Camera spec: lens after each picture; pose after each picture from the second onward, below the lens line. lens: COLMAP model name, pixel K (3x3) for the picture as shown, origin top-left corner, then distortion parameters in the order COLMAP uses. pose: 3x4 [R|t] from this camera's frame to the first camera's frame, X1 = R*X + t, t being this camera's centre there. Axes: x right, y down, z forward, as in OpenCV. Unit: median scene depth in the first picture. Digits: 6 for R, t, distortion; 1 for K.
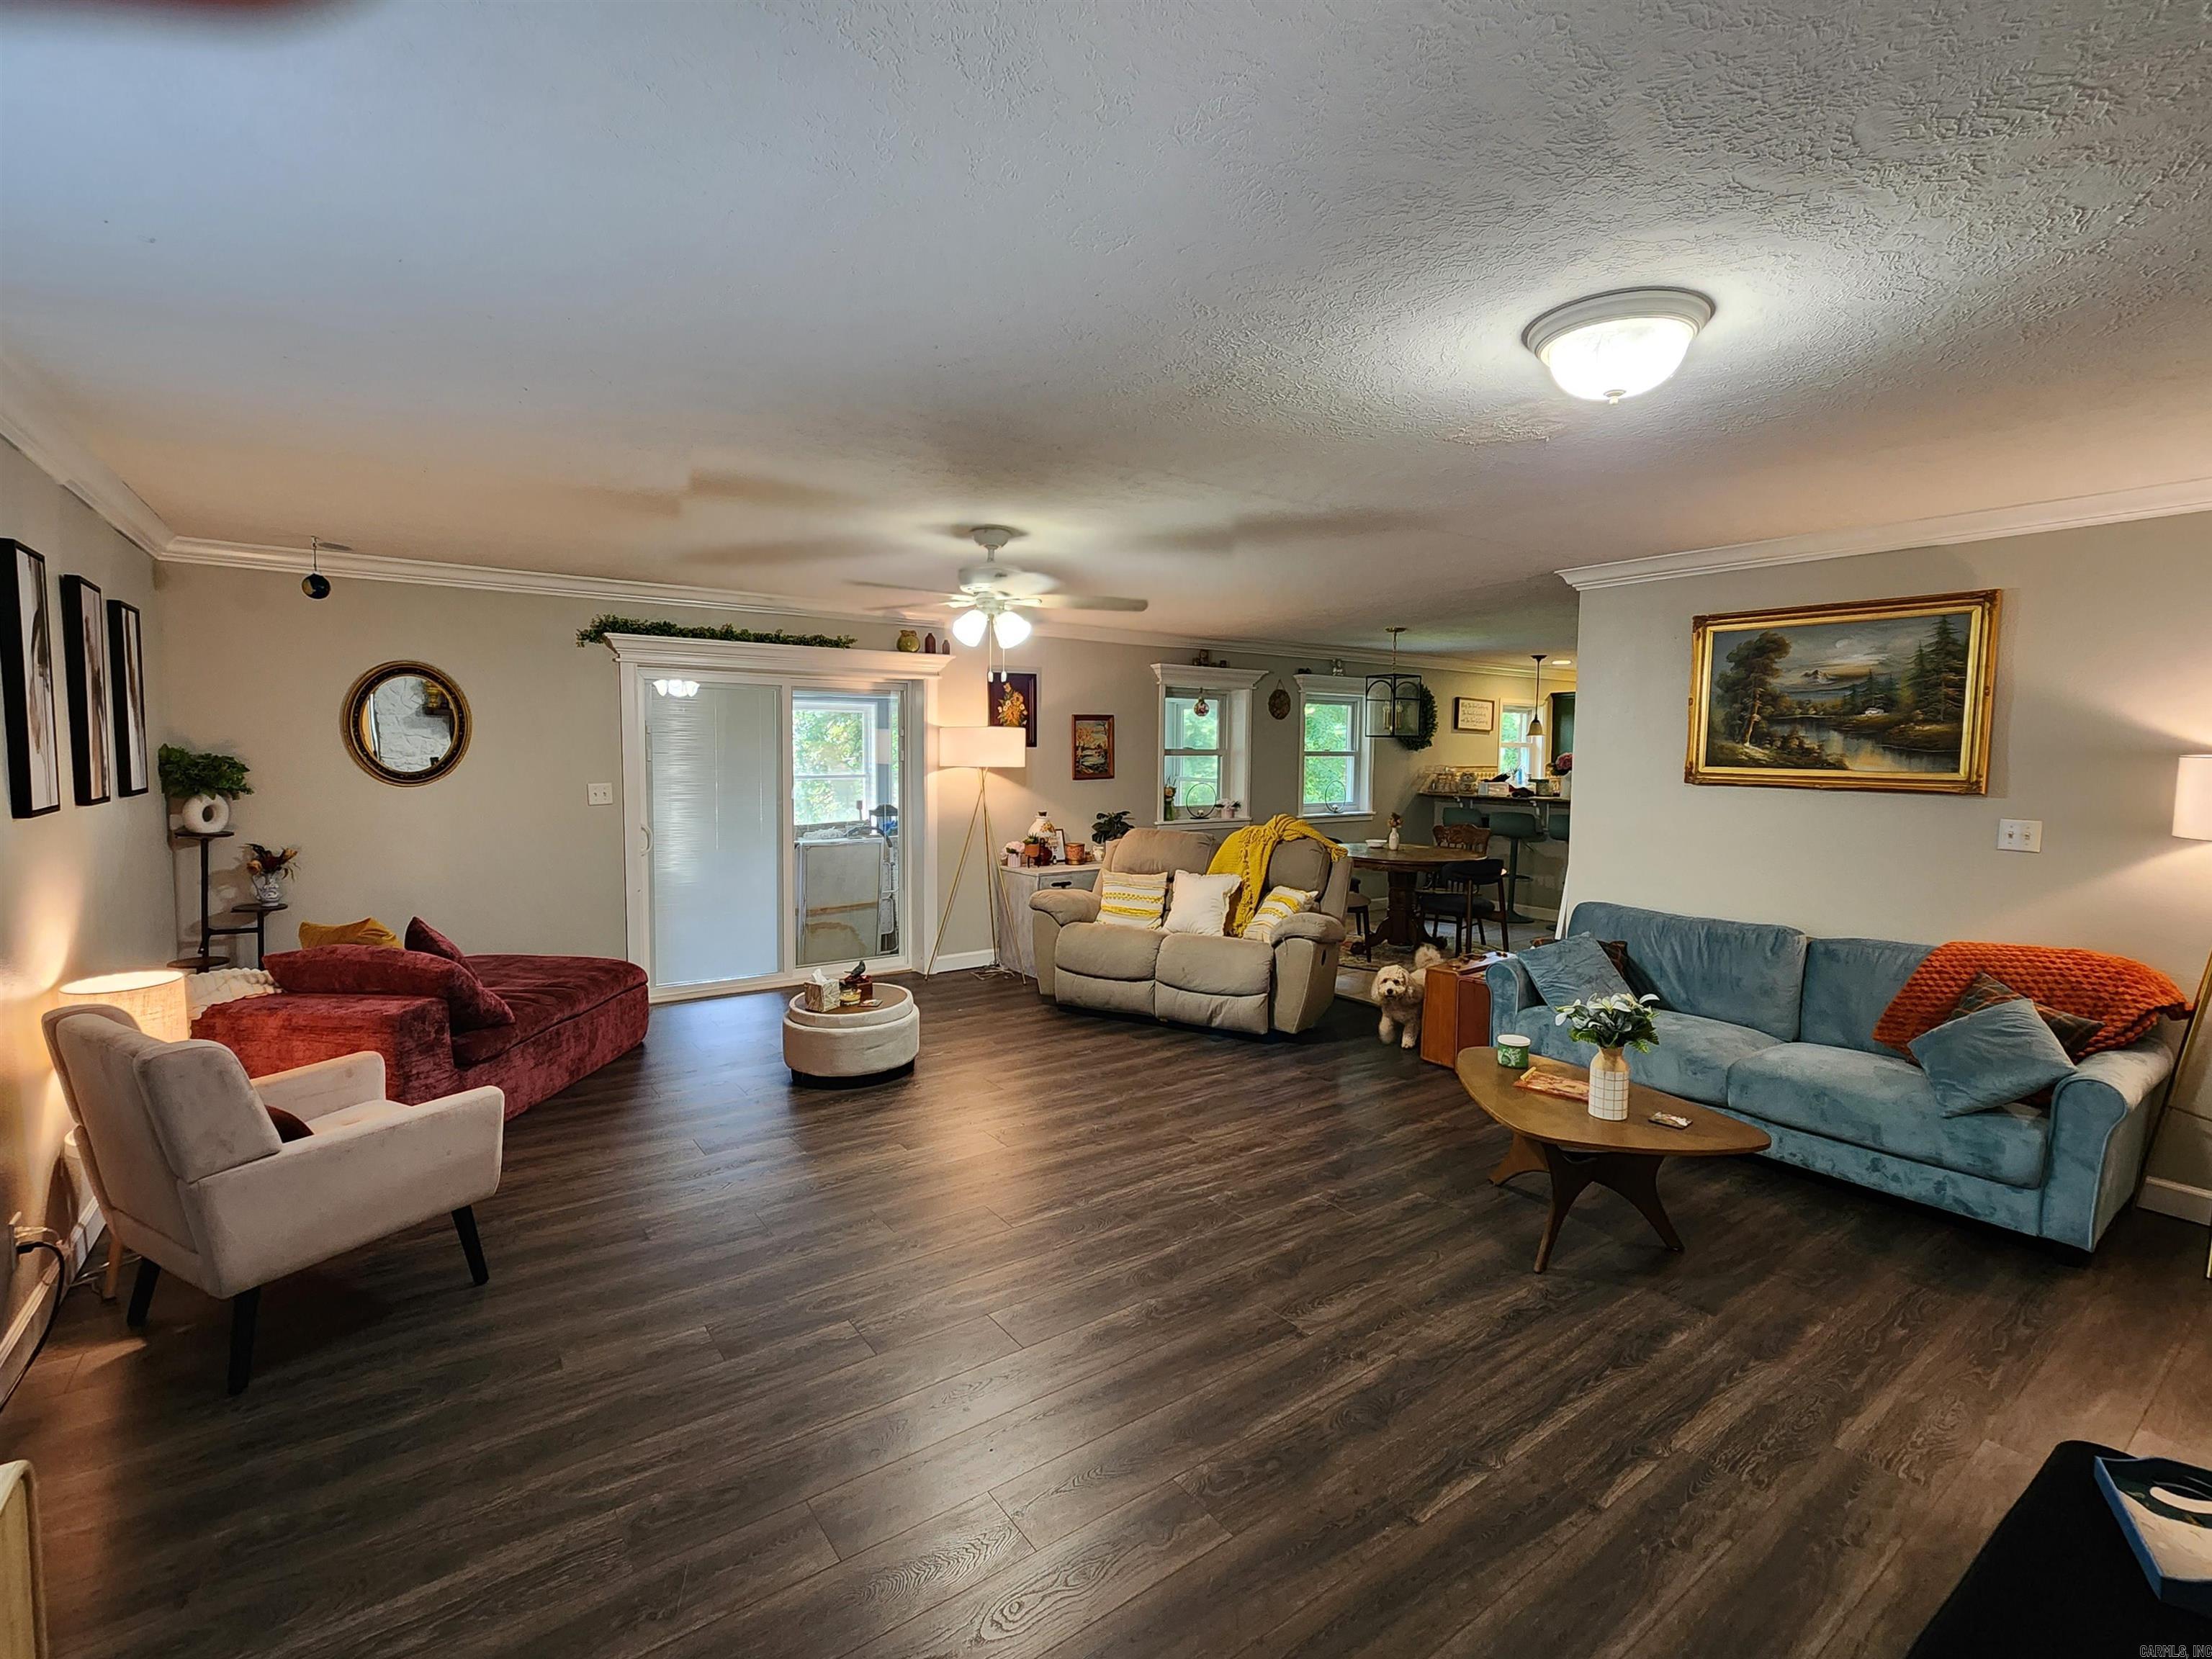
lens RADIAL K [[1002.5, 0, 1103.3], [0, 1002.5, 823.1], [0, 0, 1]] dist [-0.004905, -0.000283]
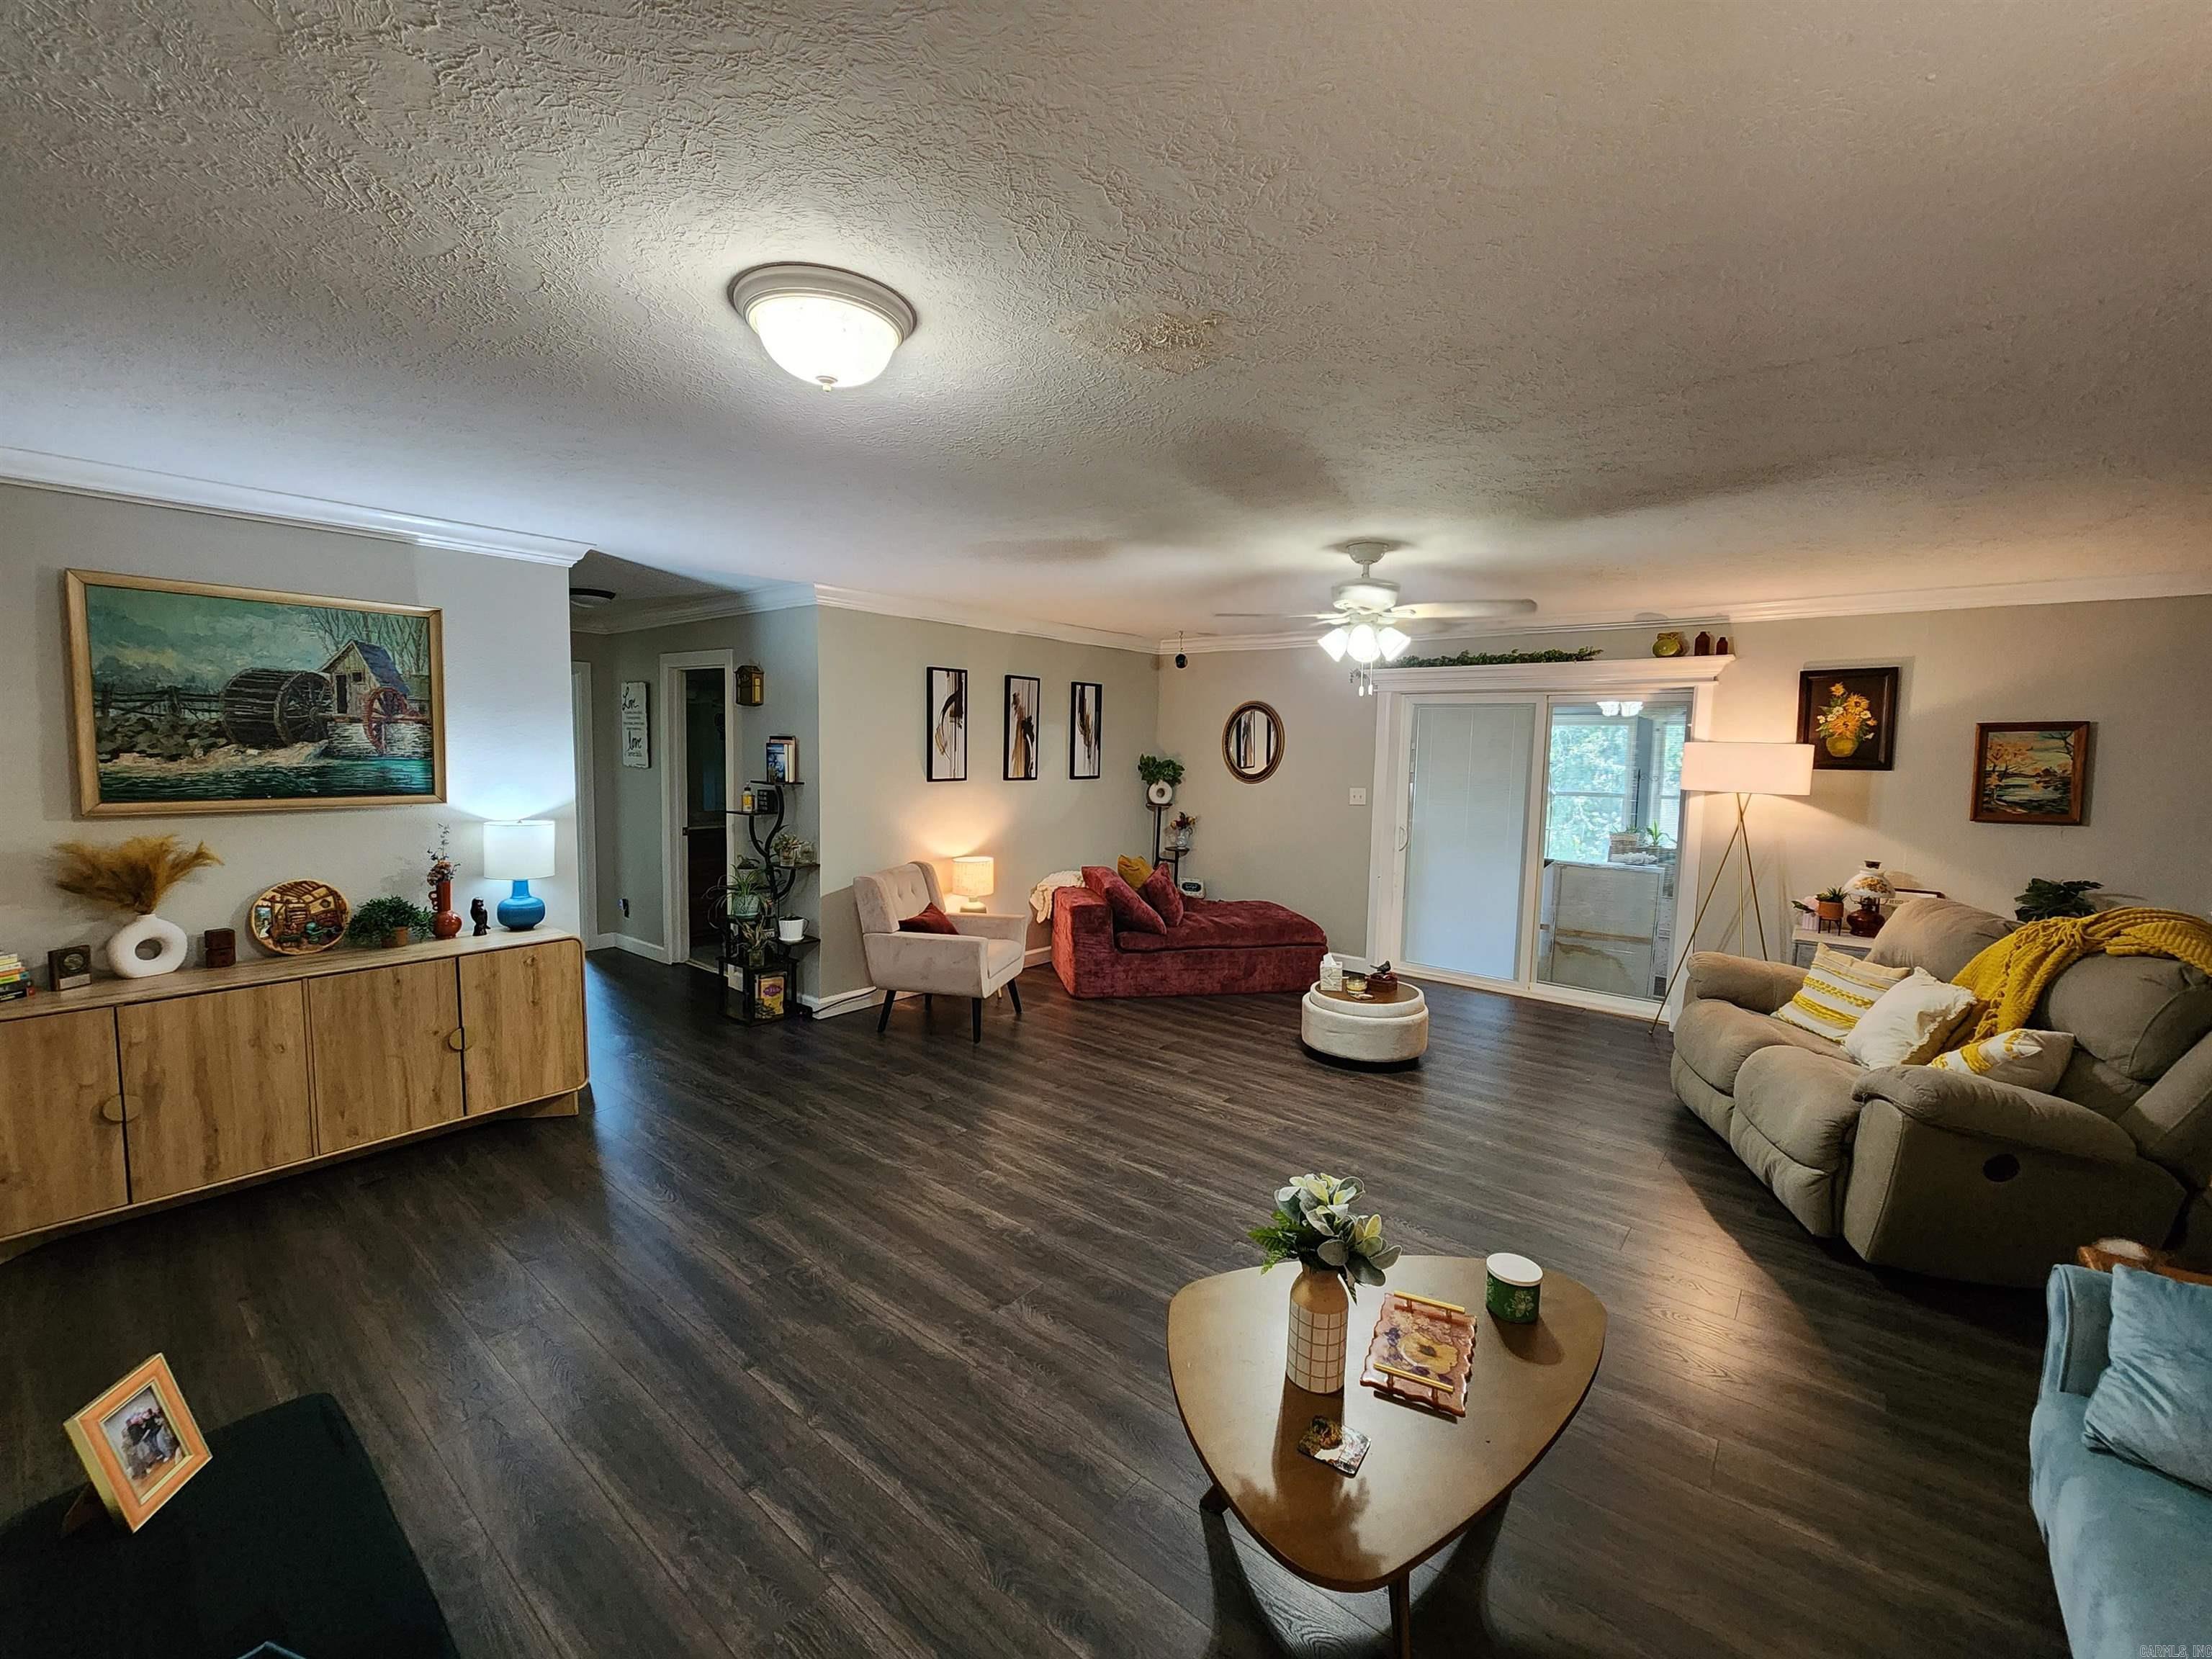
lens RADIAL K [[910.4, 0, 1106.3], [0, 910.4, 823.9], [0, 0, 1]] dist [0.001188, 0.001328]
pose [[0.259687, 0.080056, -0.962369, 0.692349], [-0.090862, 0.994162, 0.058183, -0.042927], [0.961409, 0.072333, 0.265446, 0.504167]]
